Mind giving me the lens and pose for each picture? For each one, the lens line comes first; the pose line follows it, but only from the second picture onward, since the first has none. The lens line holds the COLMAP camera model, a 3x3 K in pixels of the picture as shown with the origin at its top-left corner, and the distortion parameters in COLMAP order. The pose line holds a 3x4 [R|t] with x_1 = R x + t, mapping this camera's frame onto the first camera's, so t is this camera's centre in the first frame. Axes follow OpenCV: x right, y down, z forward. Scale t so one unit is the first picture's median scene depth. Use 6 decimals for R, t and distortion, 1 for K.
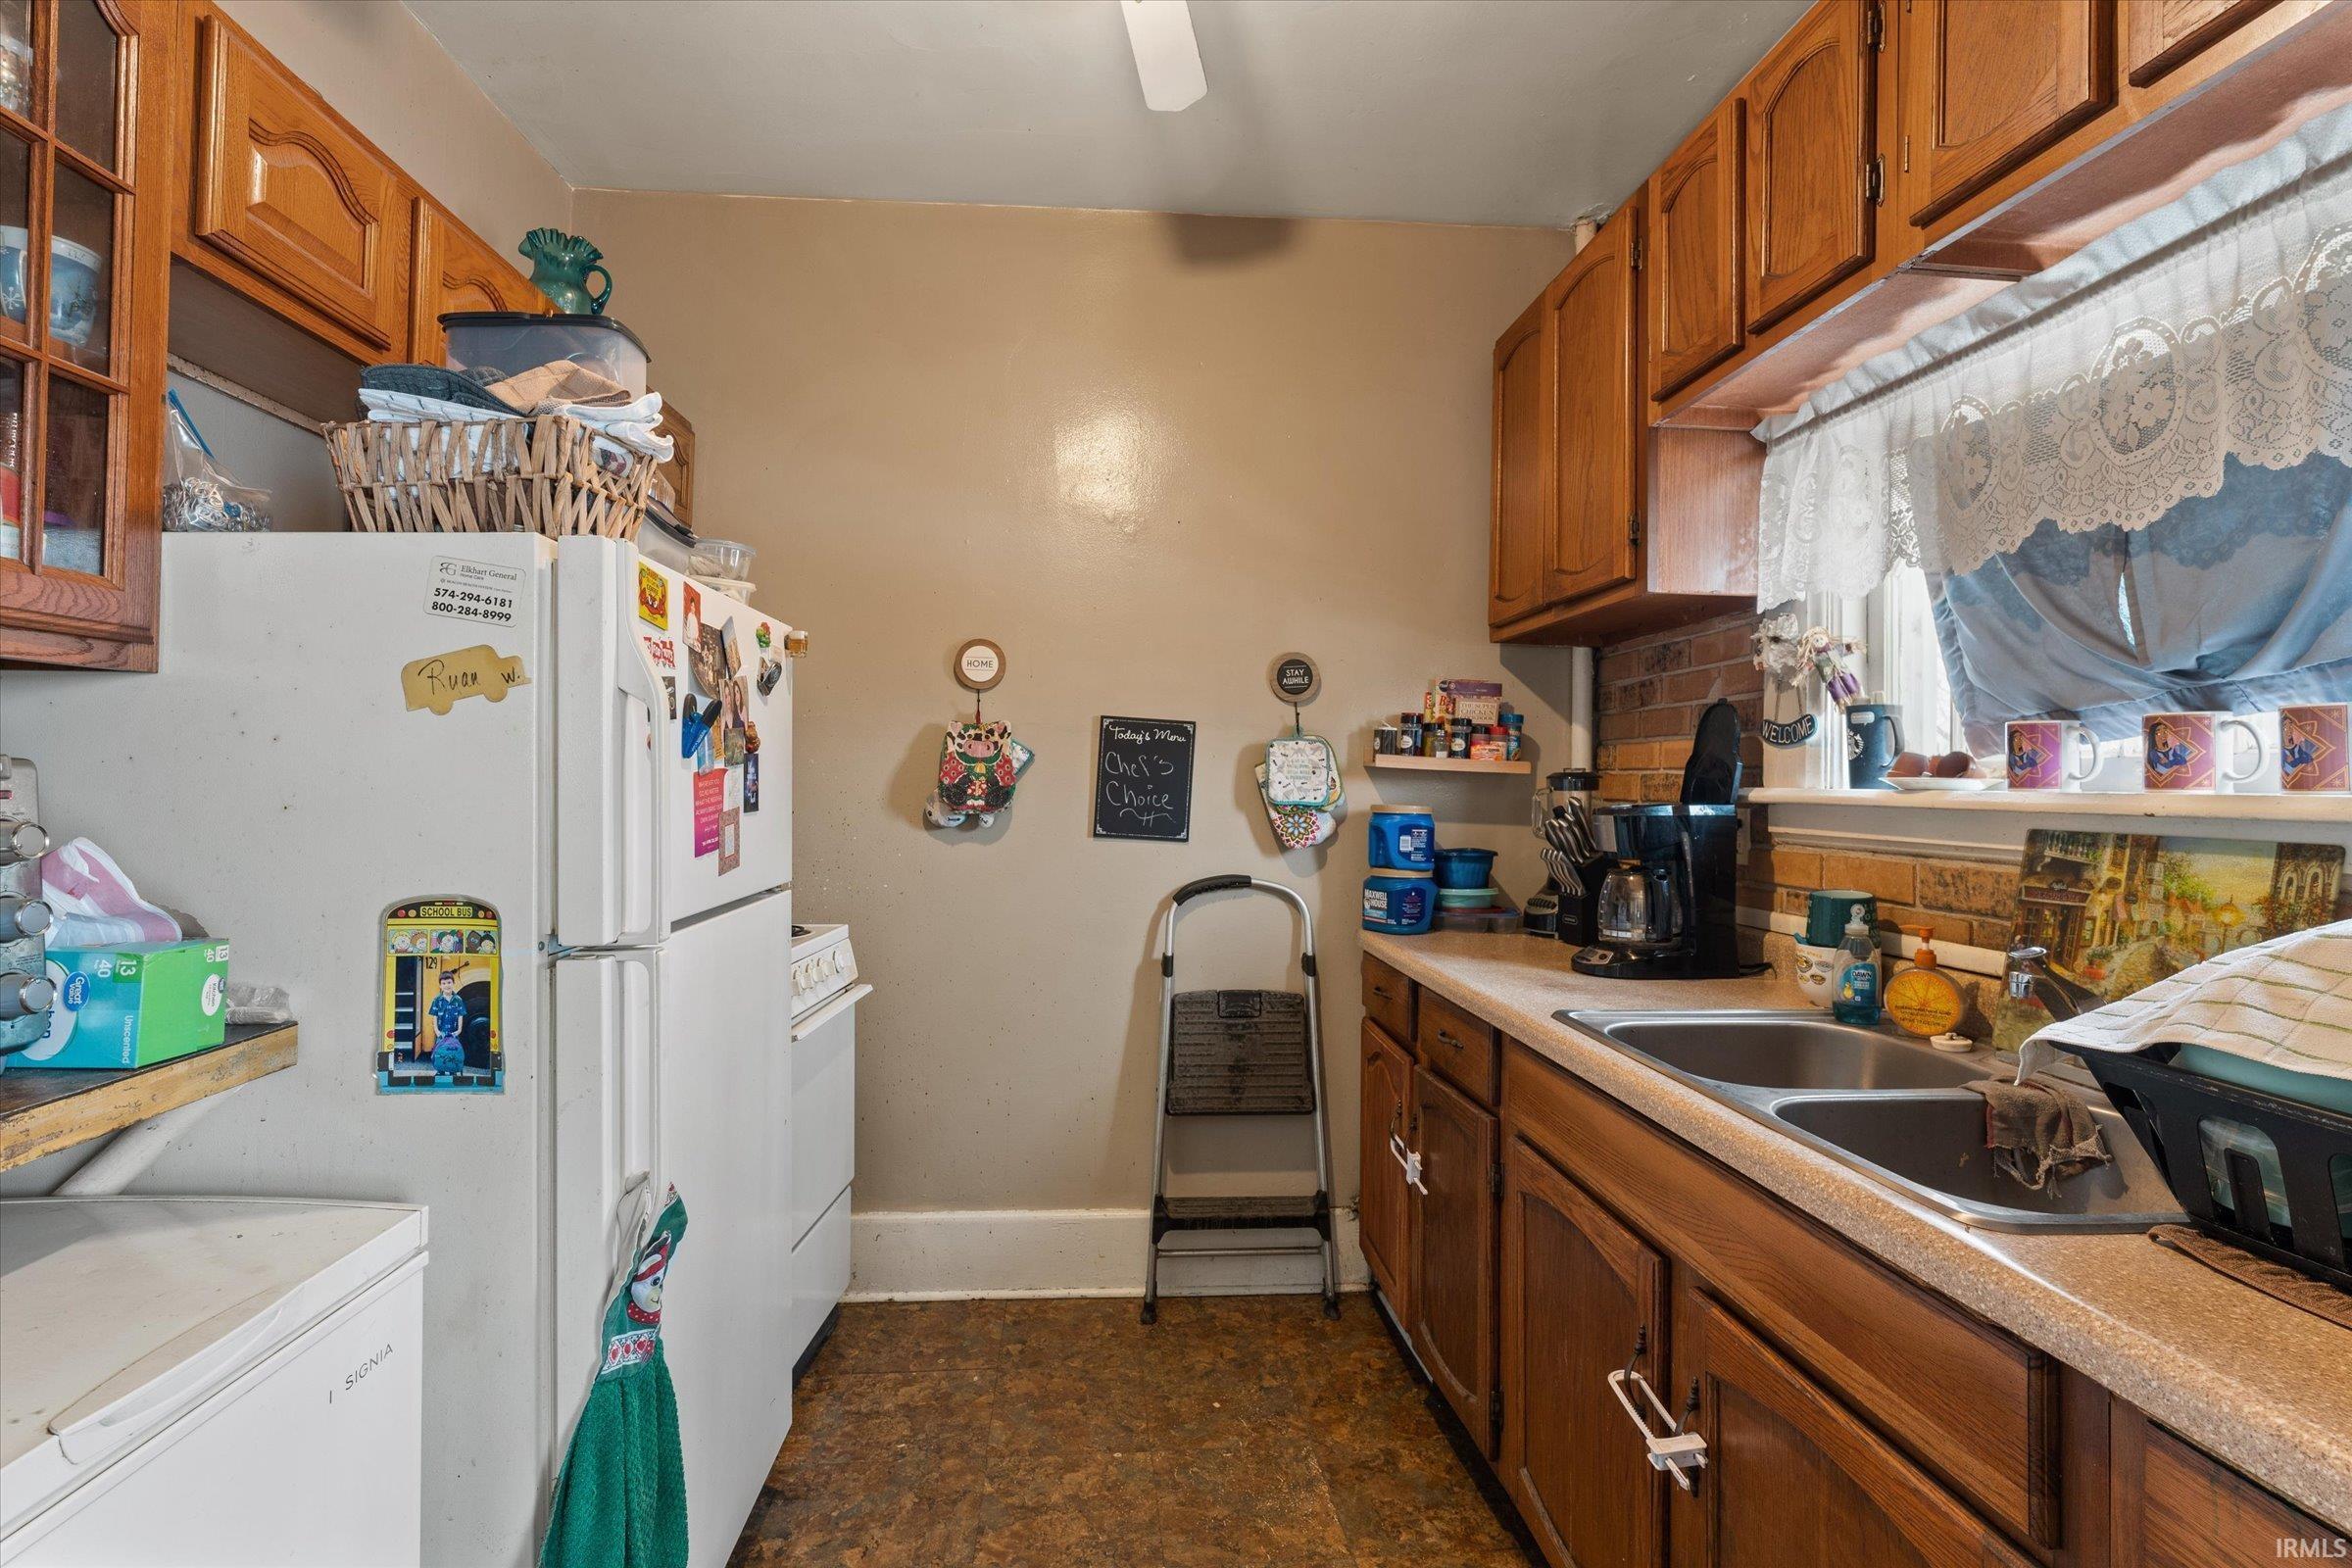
lens RADIAL K [[1060.9, 0, 1176.0], [0, 1060.9, 784.0], [0, 0, 1]] dist [-0.000316, 0.000087]
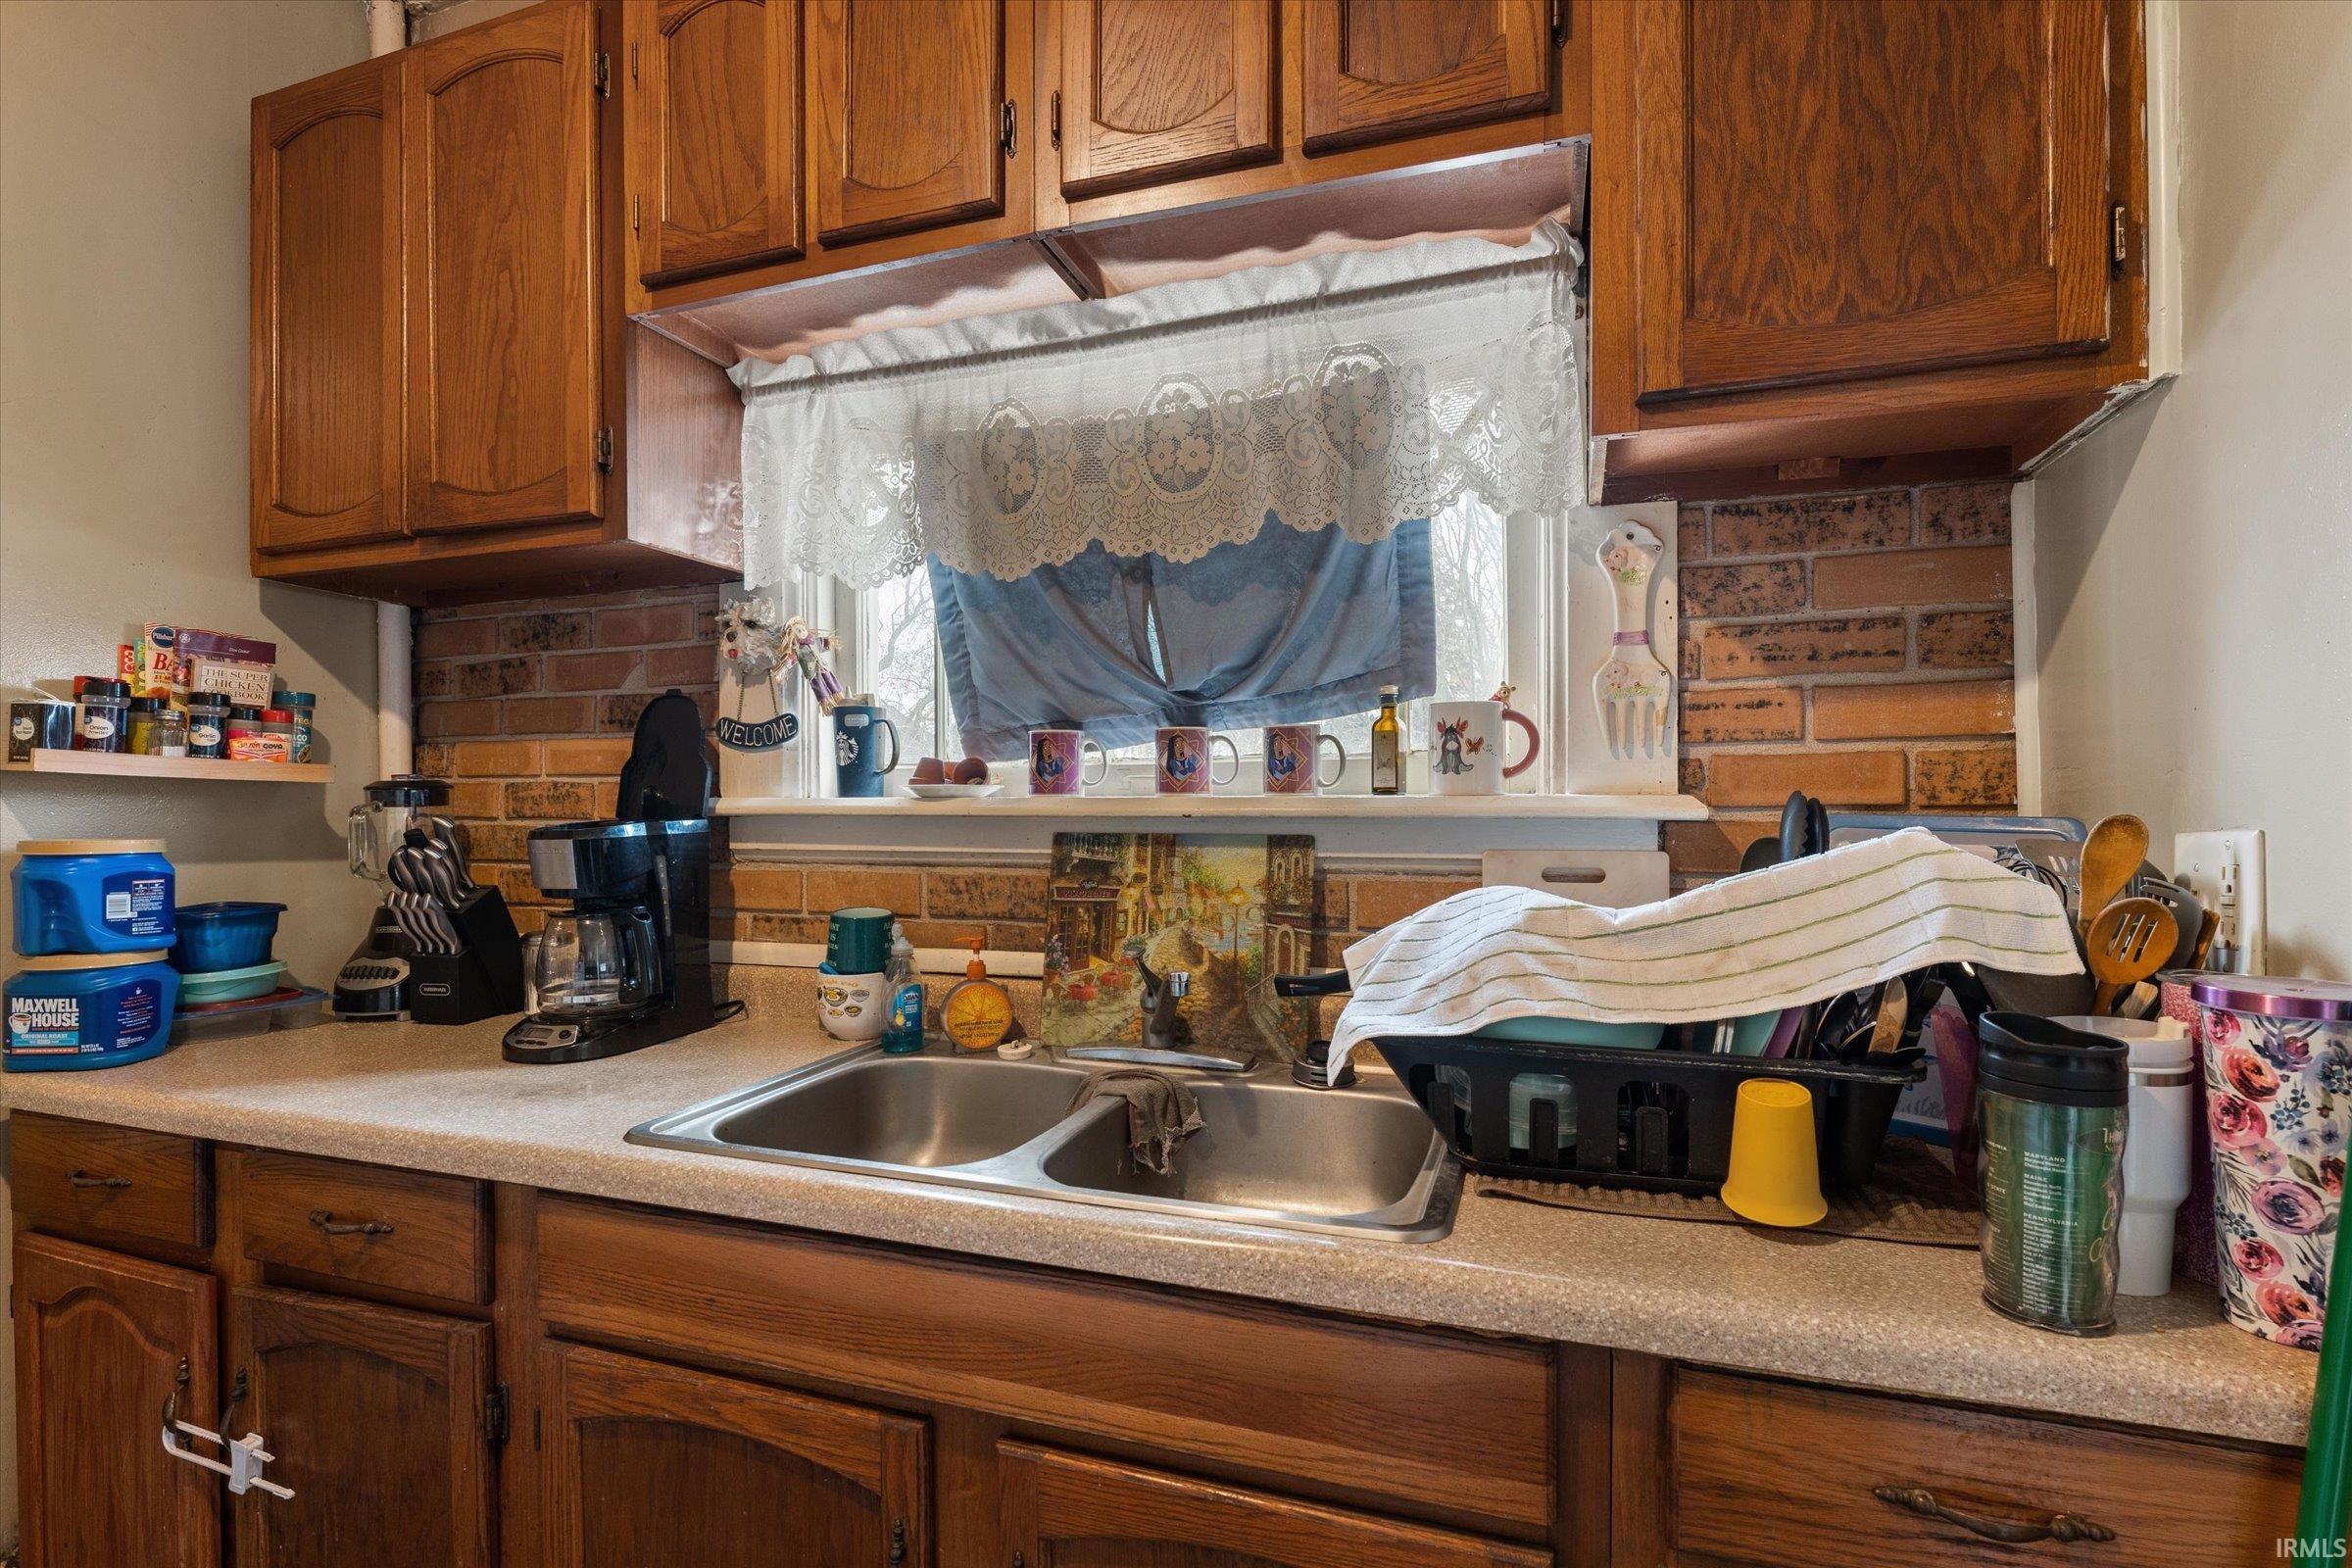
lens RADIAL K [[1109.8, 0, 1173.2], [0, 1109.8, 816.8], [0, 0, 1]] dist [-0.002926, -0.000249]
pose [[0.426000, -0.033028, 0.904120, -0.134381], [0.012498, 0.999453, 0.030622, -0.005336], [-0.904637, -0.001745, 0.426180, 0.401035]]
